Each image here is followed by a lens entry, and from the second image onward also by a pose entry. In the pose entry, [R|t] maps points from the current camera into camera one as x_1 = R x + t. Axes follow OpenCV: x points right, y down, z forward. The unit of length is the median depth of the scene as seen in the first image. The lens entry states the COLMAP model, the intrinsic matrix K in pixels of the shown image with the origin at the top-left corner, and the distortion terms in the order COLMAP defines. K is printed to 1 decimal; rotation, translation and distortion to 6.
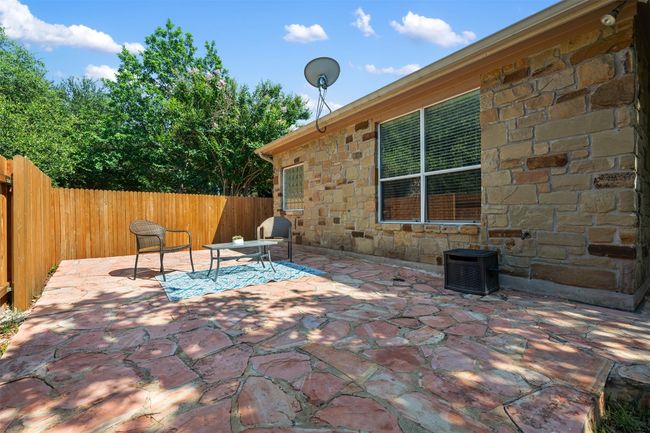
lens RADIAL K [[271.0, 0, 317.7], [0, 271.0, 217.7], [0, 0, 1]] dist [0.000406, -0.000738]
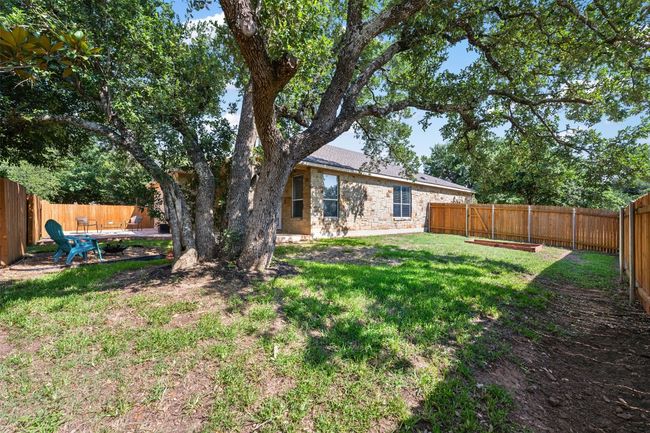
lens RADIAL K [[262.5, 0, 322.1], [0, 262.5, 216.0], [0, 0, 1]] dist [0.006535, 0.000035]
pose [[0.998479, 0.002792, 0.055057, 1.072382], [-0.002327, 0.999961, -0.008503, 0.012033], [-0.055079, 0.008362, 0.998447, -1.198261]]
